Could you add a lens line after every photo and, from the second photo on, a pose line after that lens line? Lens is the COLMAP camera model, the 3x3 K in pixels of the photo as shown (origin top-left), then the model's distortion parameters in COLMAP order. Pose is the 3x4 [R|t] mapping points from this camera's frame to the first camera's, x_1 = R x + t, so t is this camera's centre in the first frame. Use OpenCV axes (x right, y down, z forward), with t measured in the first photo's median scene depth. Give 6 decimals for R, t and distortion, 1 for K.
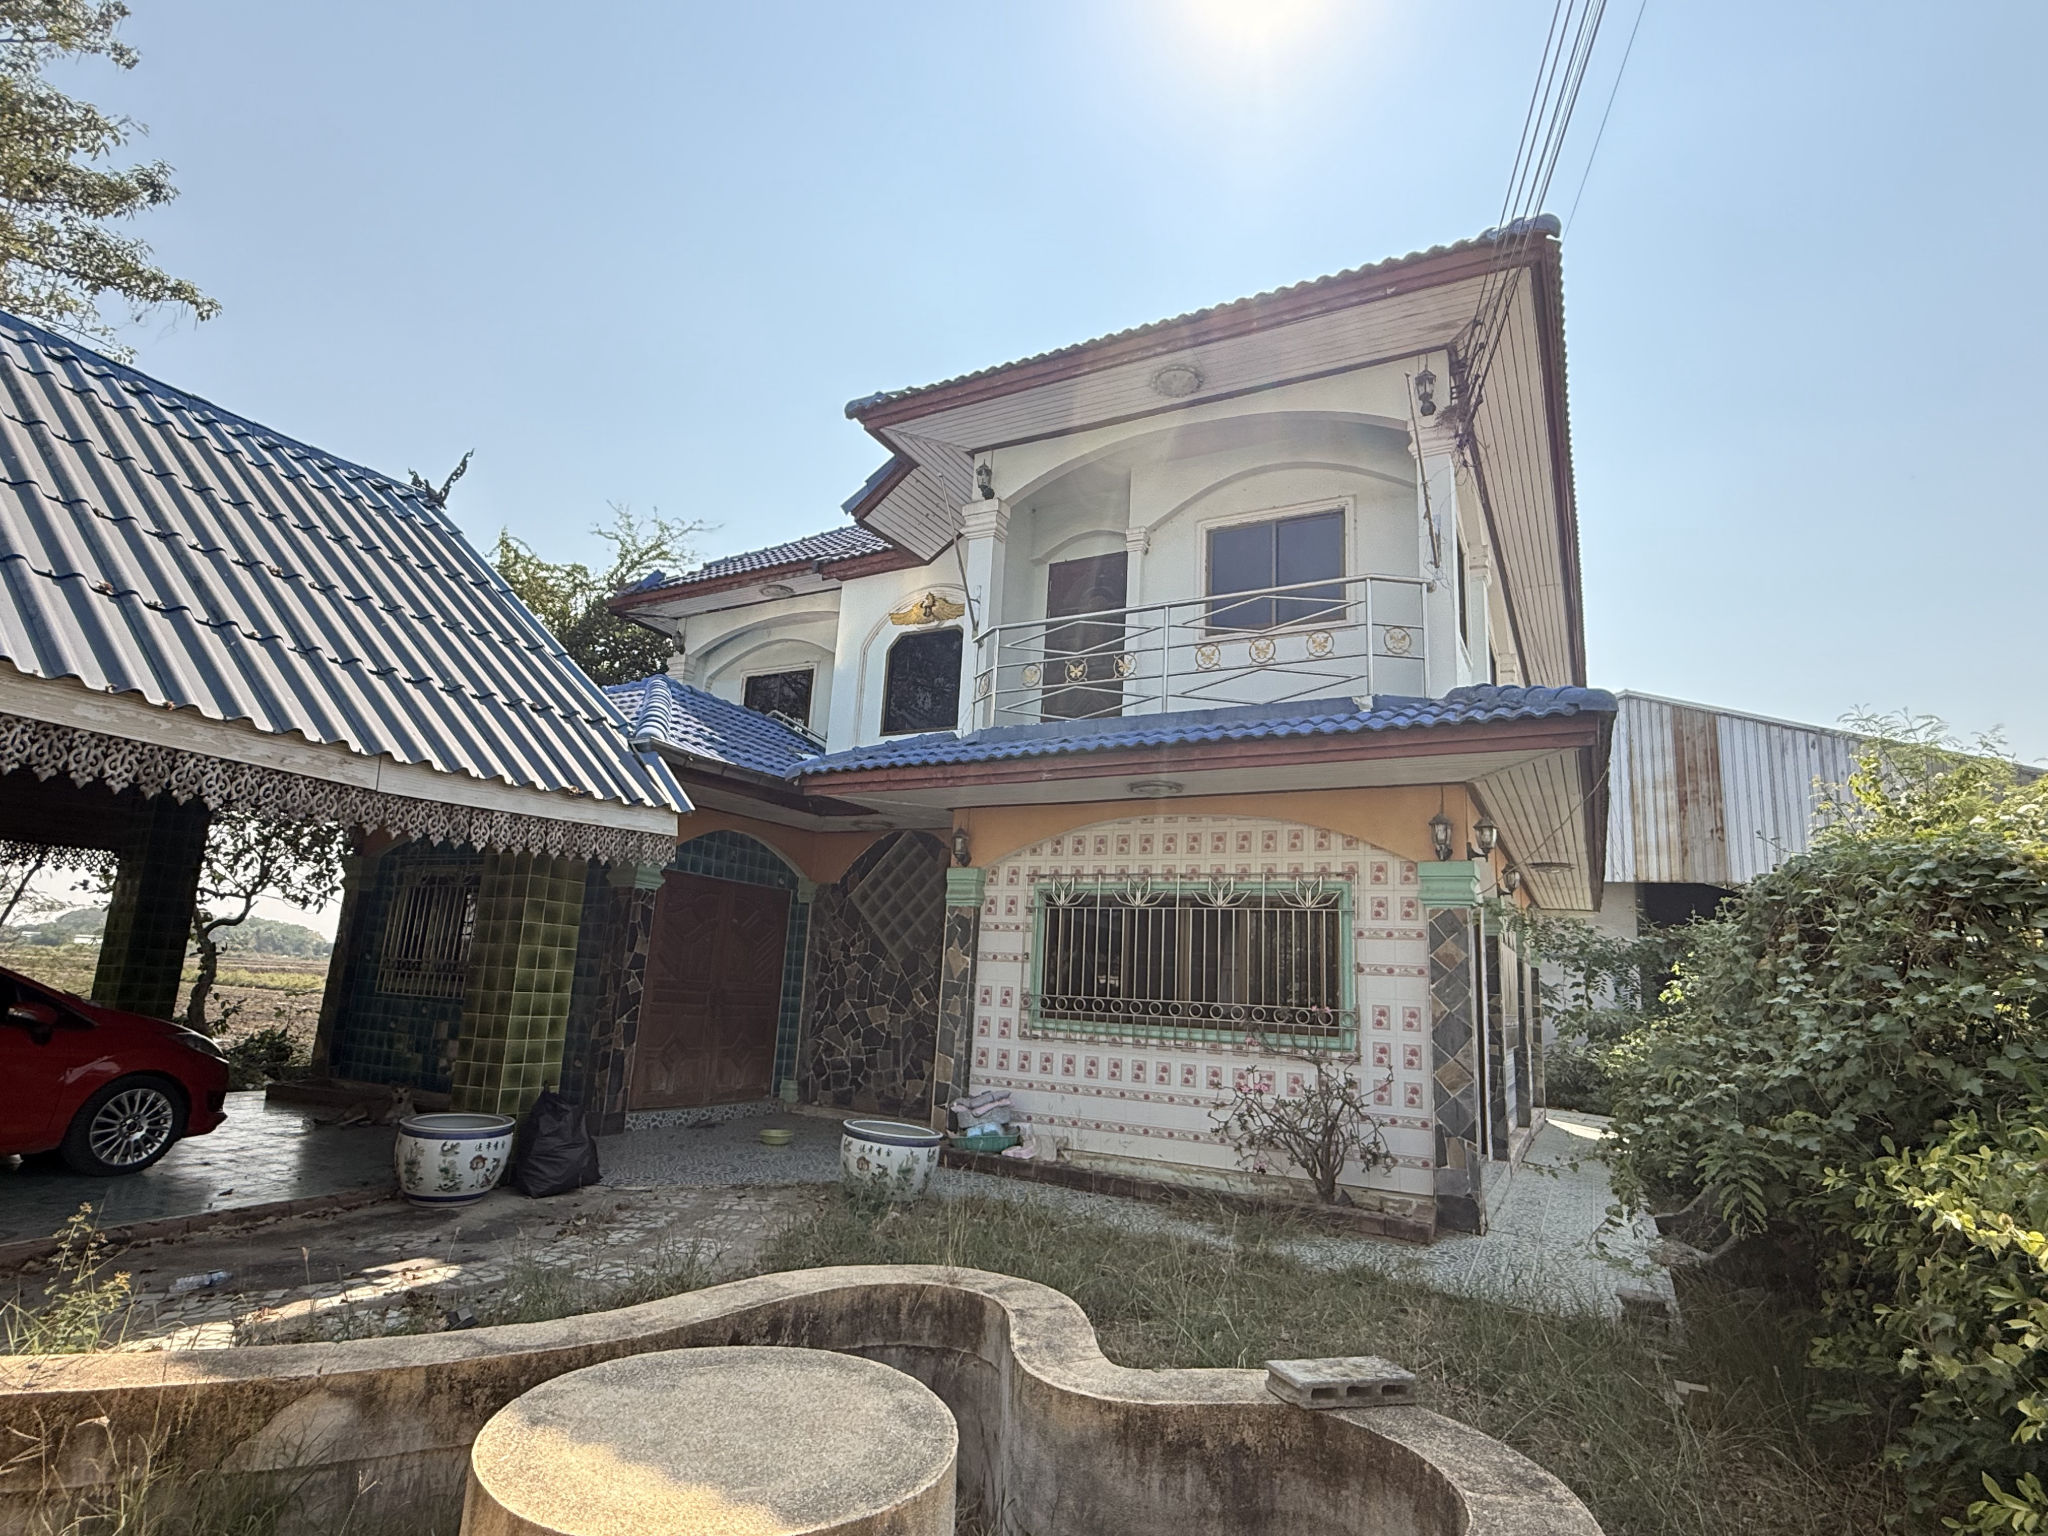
lens RADIAL K [[1073.6, 0, 1024.0], [0, 1073.6, 768.0], [0, 0, 1]] dist [0.000809, 0.000092]
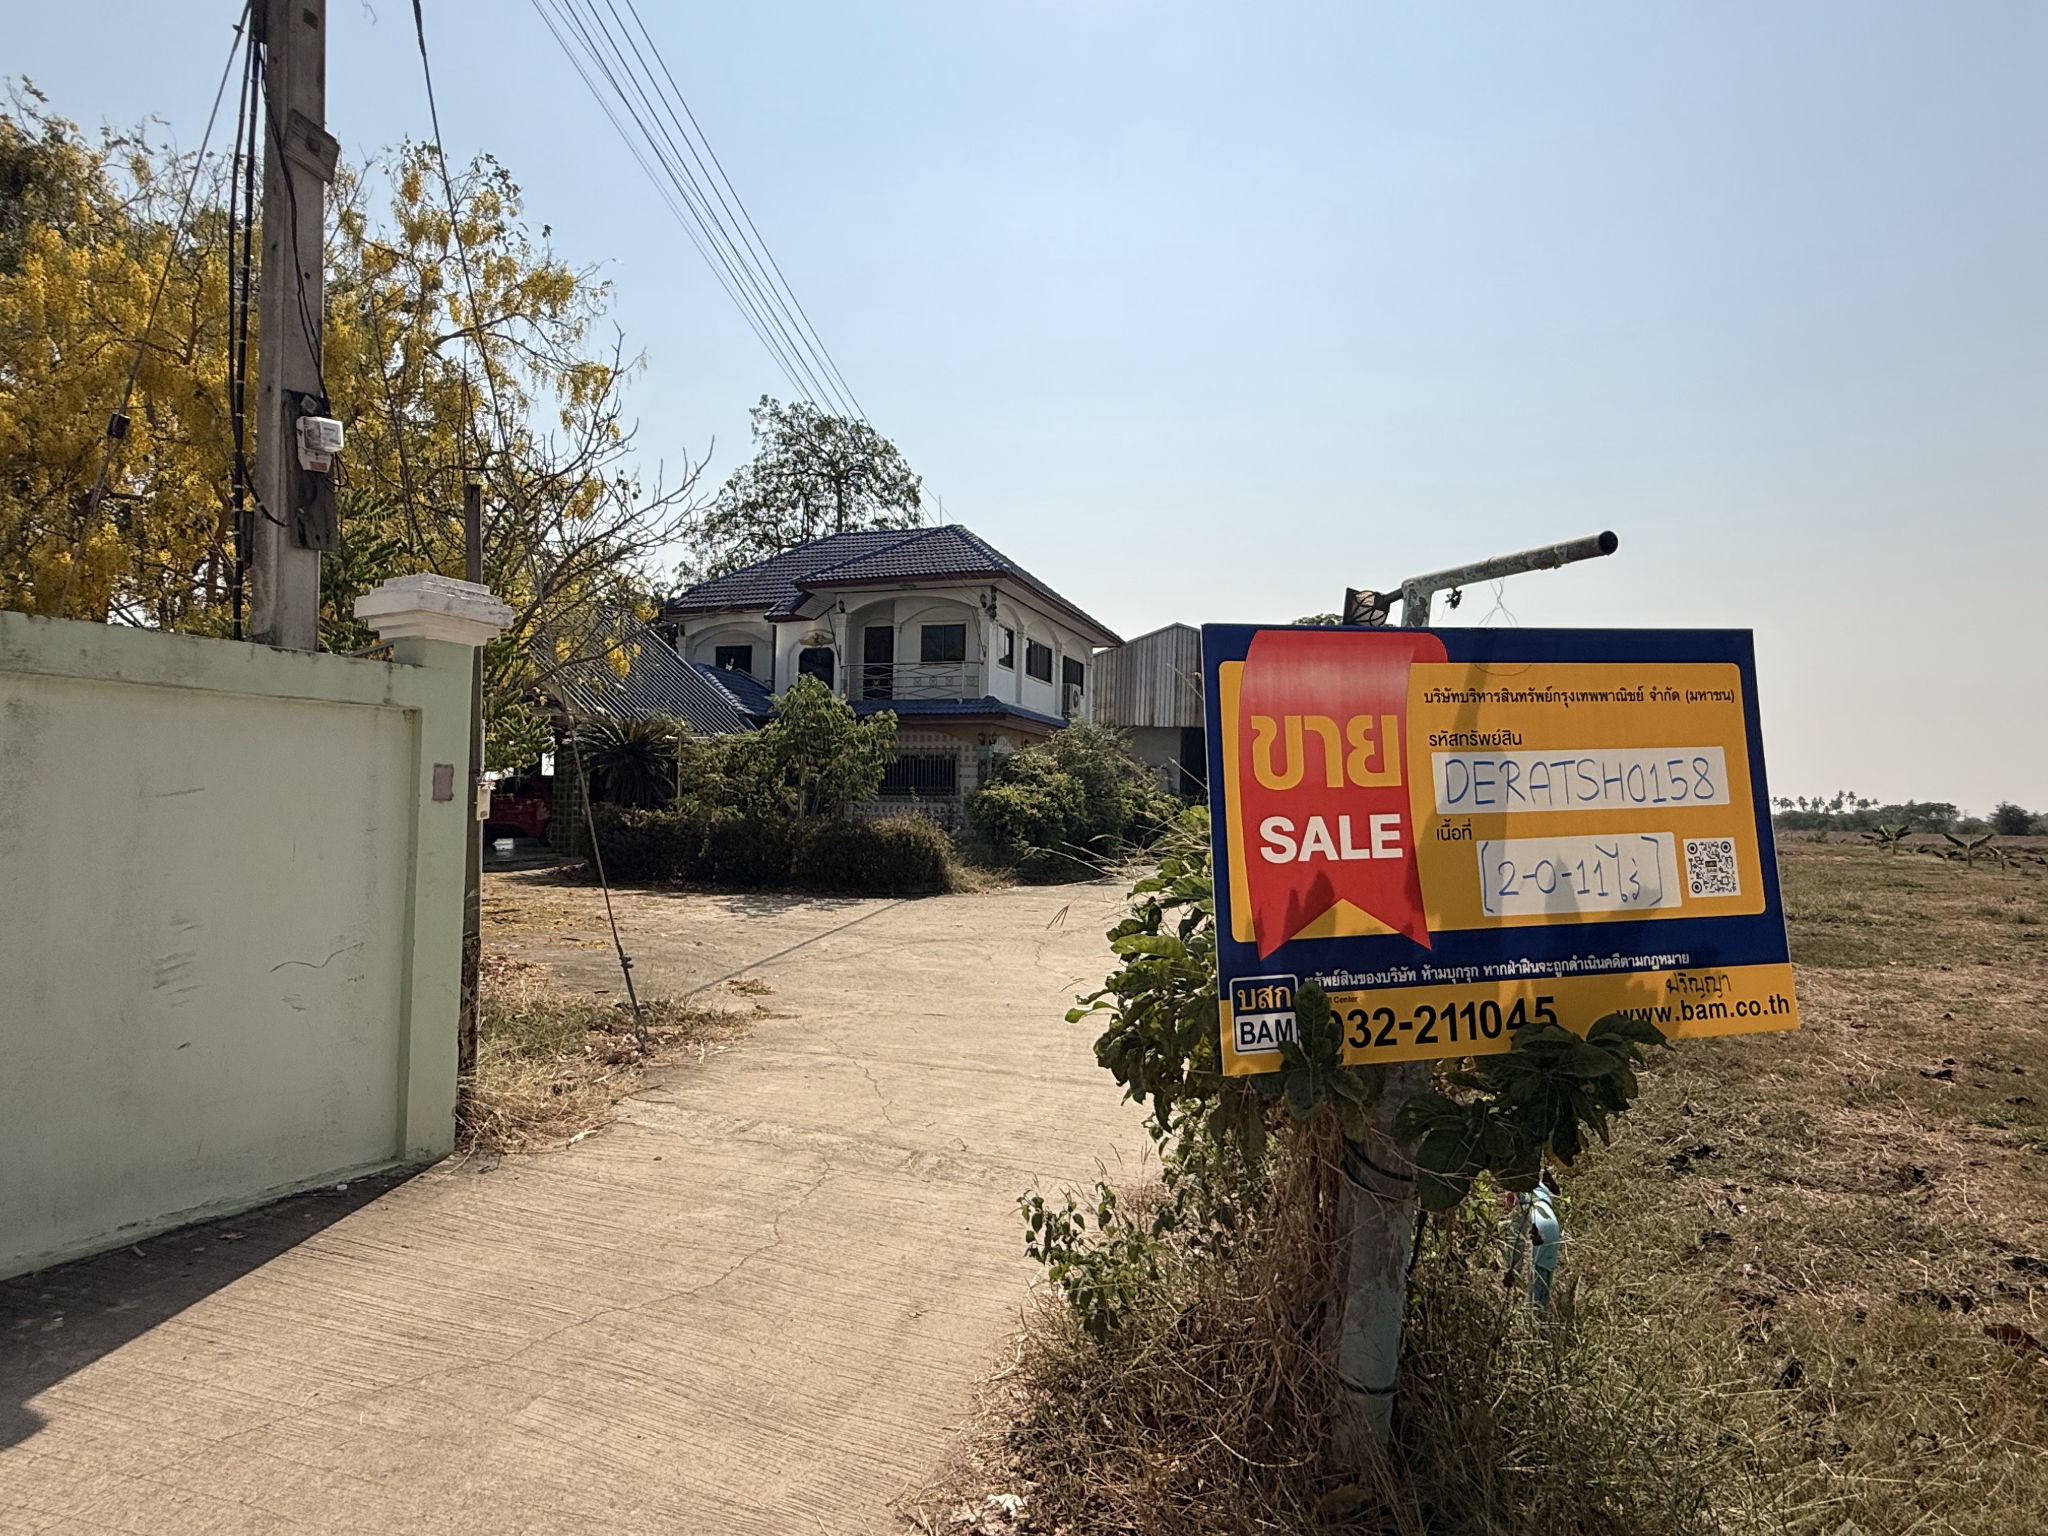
lens RADIAL K [[1184.9, 0, 1020.8], [0, 1184.9, 762.6], [0, 0, 1]] dist [-0.000628, 0.000114]
pose [[0.985822, -0.027833, 0.165468, -0.101126], [0.000002, 0.986148, 0.165867, -0.393457], [-0.167793, -0.163515, 0.972167, -2.198730]]
